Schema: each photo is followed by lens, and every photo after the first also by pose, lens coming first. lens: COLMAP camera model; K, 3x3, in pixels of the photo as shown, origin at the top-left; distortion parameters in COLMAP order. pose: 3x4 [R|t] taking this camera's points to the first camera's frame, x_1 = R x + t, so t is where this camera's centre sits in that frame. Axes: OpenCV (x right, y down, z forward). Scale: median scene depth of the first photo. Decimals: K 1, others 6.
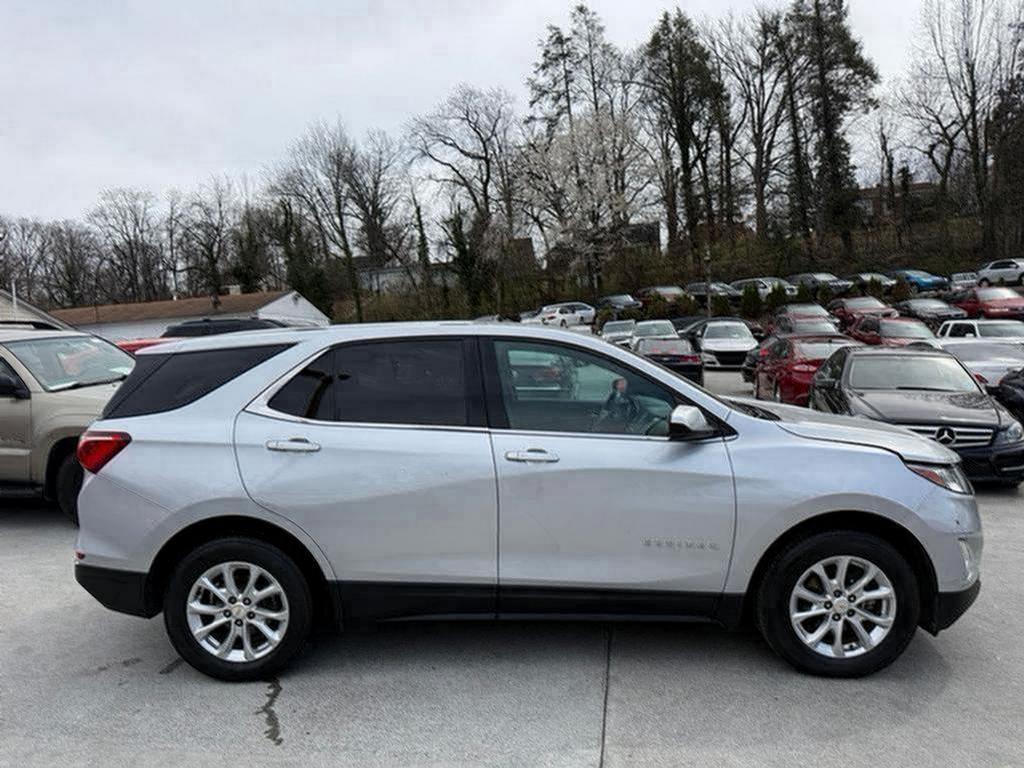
lens RADIAL K [[746.4, 0, 516.4], [0, 746.4, 384.5], [0, 0, 1]] dist [0.038510, -0.046226]
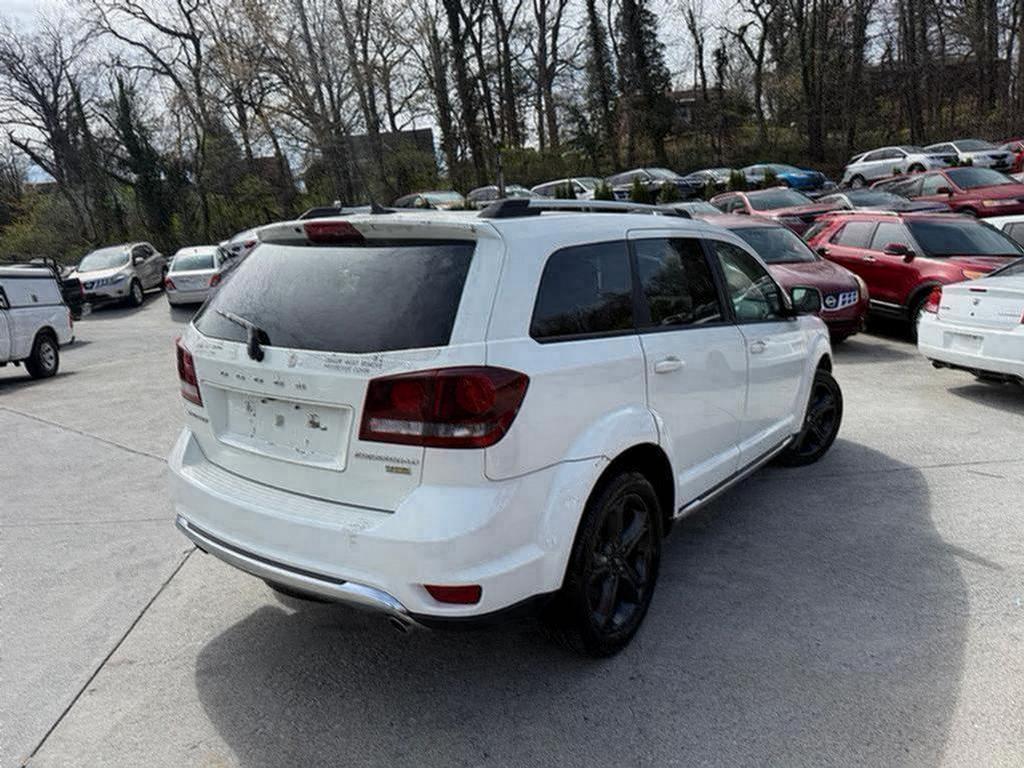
lens RADIAL K [[746.4, 0, 516.4], [0, 746.4, 384.5], [0, 0, 1]] dist [0.038510, -0.046226]
pose [[0.959868, -0.081247, 0.268426, 0.054083], [0.057483, 0.993793, 0.095244, -0.016675], [-0.274498, -0.075991, 0.958580, 0.236508]]
